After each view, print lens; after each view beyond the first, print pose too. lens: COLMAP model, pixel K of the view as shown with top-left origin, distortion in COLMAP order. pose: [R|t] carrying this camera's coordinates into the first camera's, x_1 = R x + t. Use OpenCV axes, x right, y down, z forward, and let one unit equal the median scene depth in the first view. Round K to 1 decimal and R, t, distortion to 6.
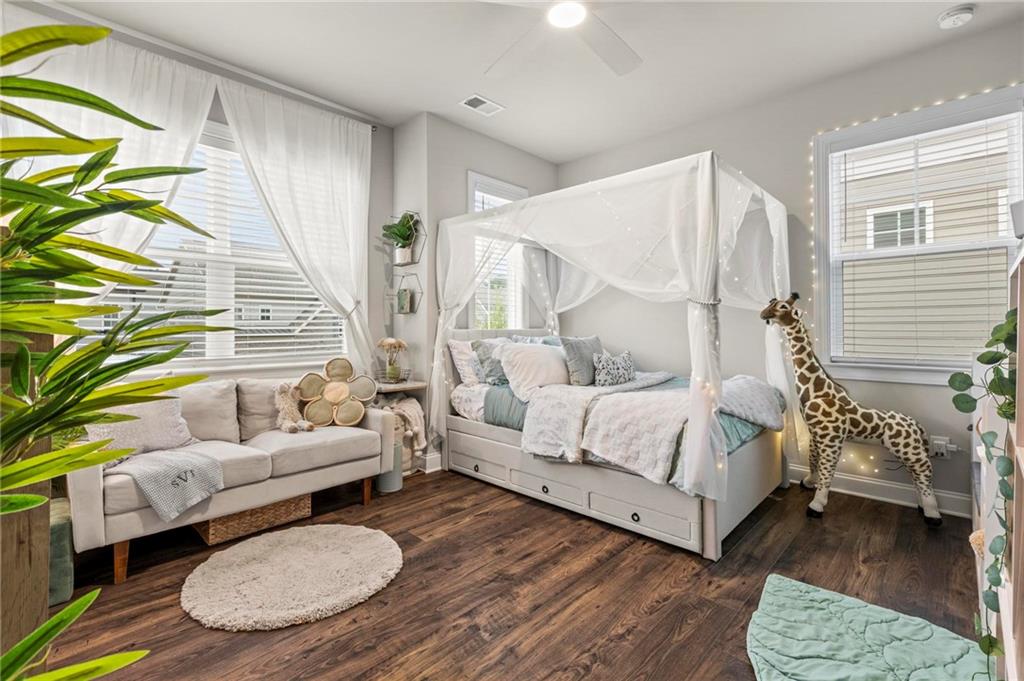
lens RADIAL K [[457.1, 0, 514.4], [0, 457.1, 331.6], [0, 0, 1]] dist [-0.001167, -0.000782]
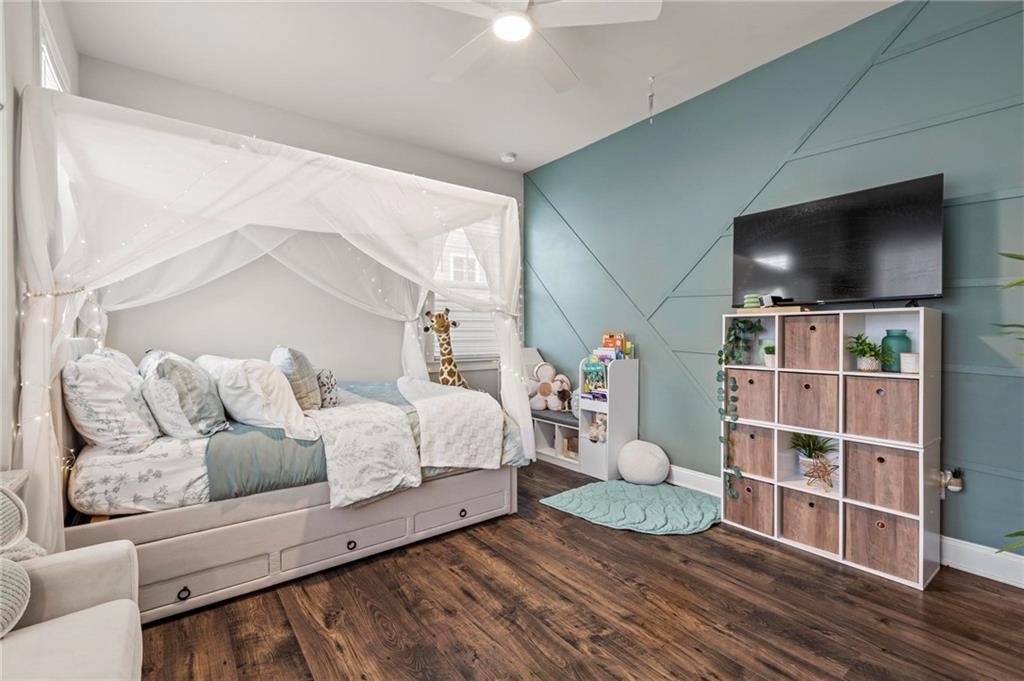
lens RADIAL K [[457.1, 0, 515.1], [0, 457.1, 339.4], [0, 0, 1]] dist [-0.001167, -0.000782]
pose [[0.146410, -0.009234, 0.989181, -0.785238], [0.012041, 0.999899, 0.007552, -0.003218], [-0.989151, 0.010805, 0.146506, 0.742751]]
